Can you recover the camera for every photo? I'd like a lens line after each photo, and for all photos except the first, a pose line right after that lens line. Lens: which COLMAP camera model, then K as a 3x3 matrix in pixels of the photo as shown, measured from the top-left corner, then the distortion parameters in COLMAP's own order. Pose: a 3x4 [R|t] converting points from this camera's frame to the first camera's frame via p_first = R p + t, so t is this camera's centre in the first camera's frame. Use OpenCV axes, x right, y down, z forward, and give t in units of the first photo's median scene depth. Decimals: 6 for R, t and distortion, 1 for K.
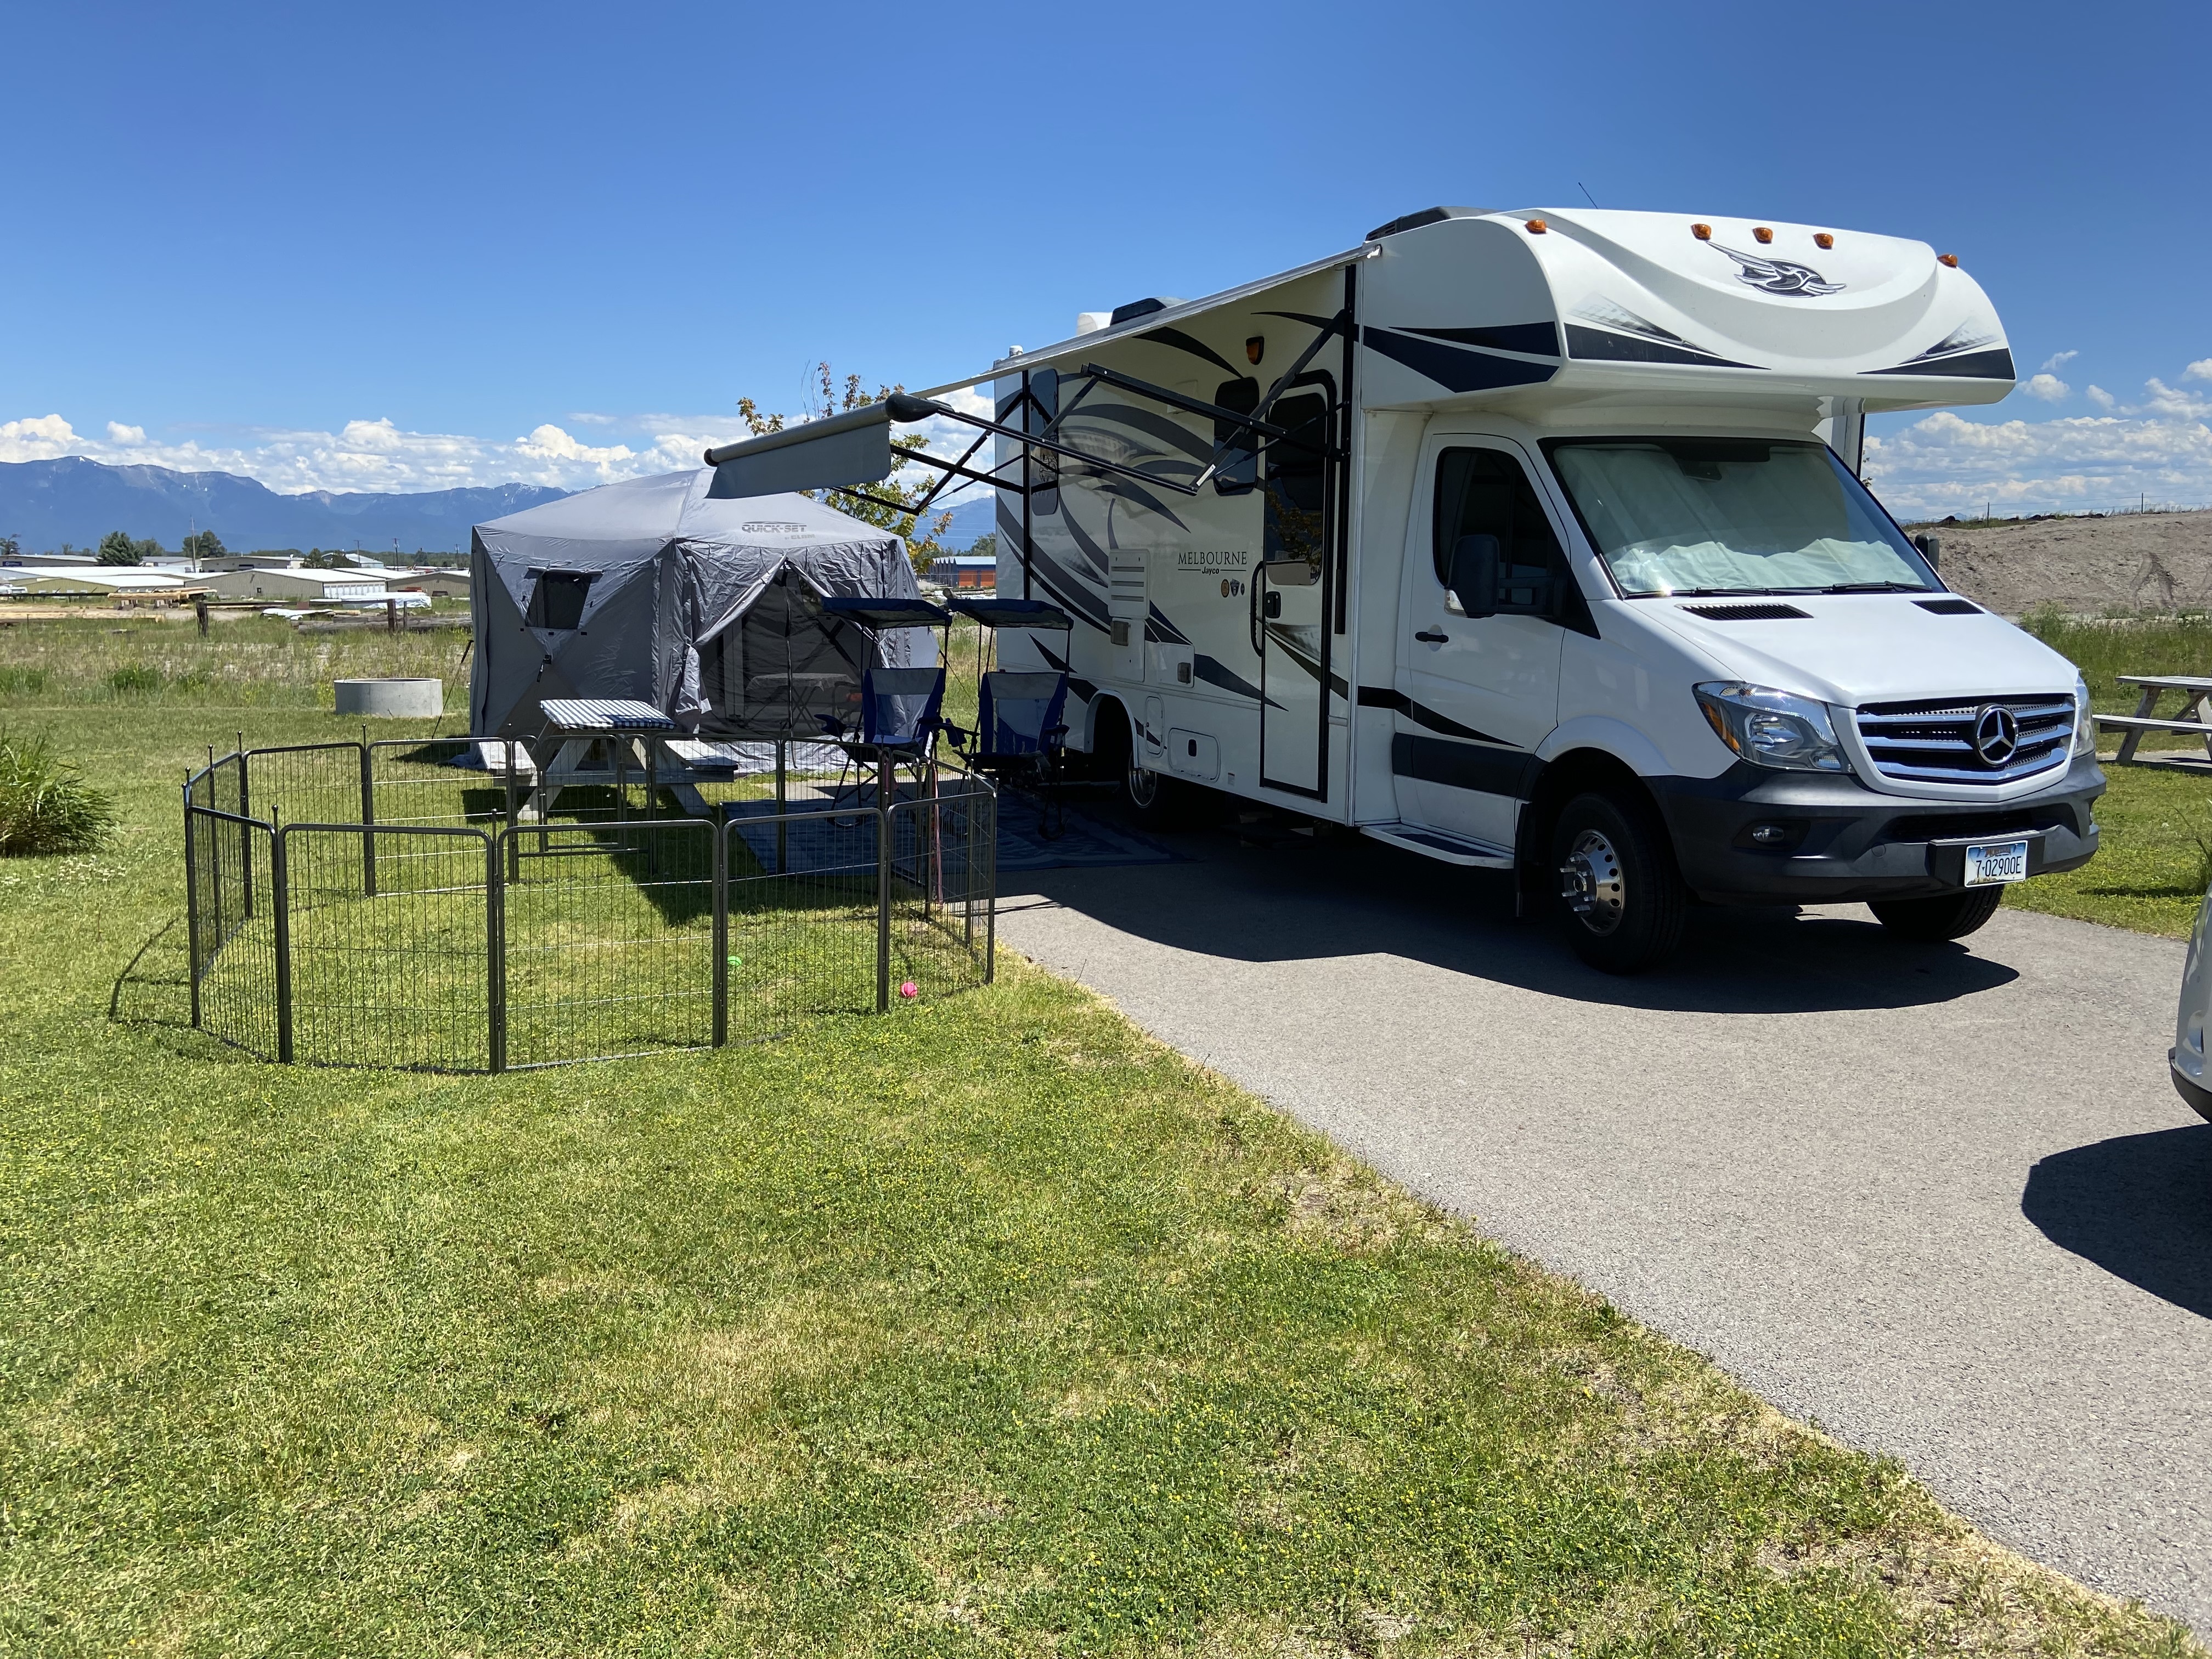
lens RADIAL K [[1582.9, 0, 1084.1], [0, 1582.9, 819.4], [0, 0, 1]] dist [0.030819, -0.002031]
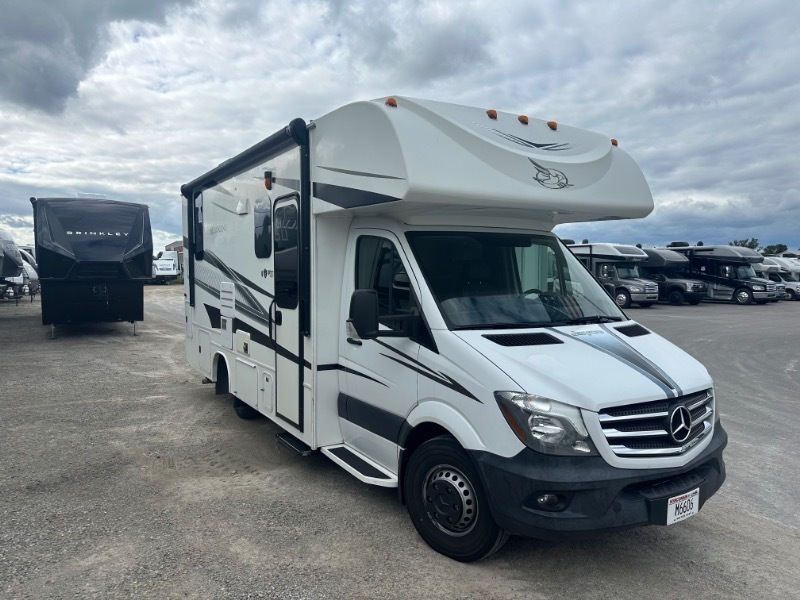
lens RADIAL K [[537.5, 0, 400.8], [0, 537.5, 303.9], [0, 0, 1]] dist [0.051783, -0.017392]
pose [[0.985200, -0.003283, 0.171379, 0.181171], [0.020925, 0.994642, -0.101237, -0.102618], [-0.170129, 0.103325, 0.979990, 0.439474]]
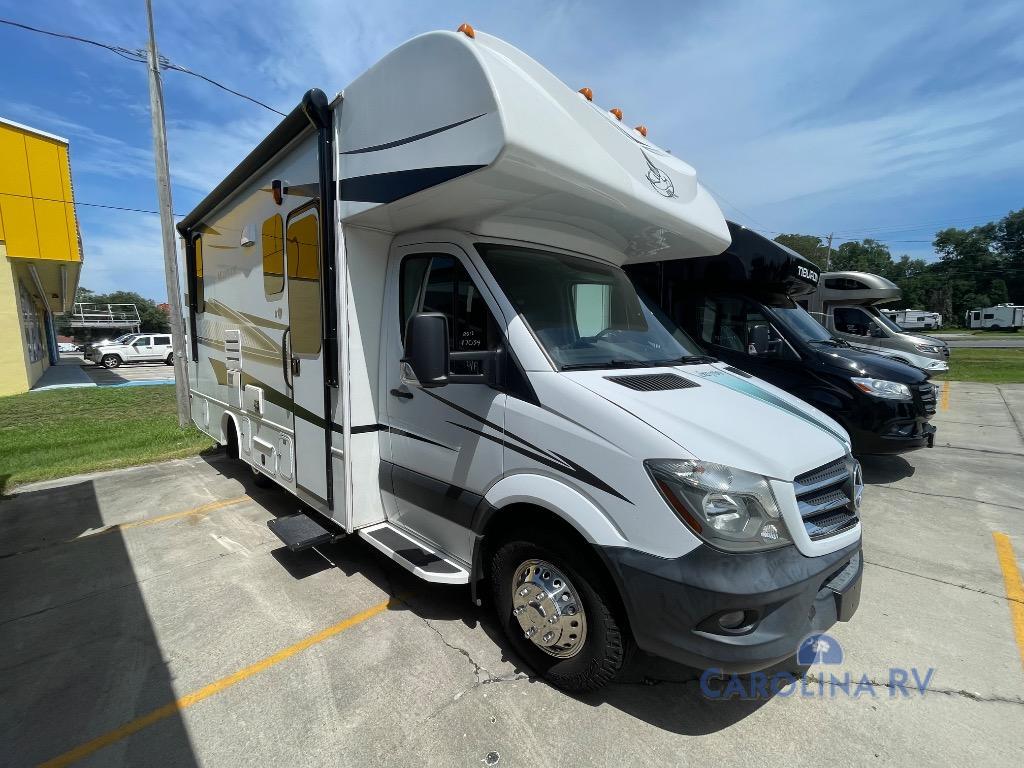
lens RADIAL K [[420.5, 0, 515.2], [0, 420.5, 378.0], [0, 0, 1]] dist [-0.000220, 0.000038]
pose [[0.916438, -0.026648, 0.399288, 0.178170], [0.056310, 0.996440, -0.062740, -0.108320], [-0.396195, 0.079981, 0.914676, 0.684900]]
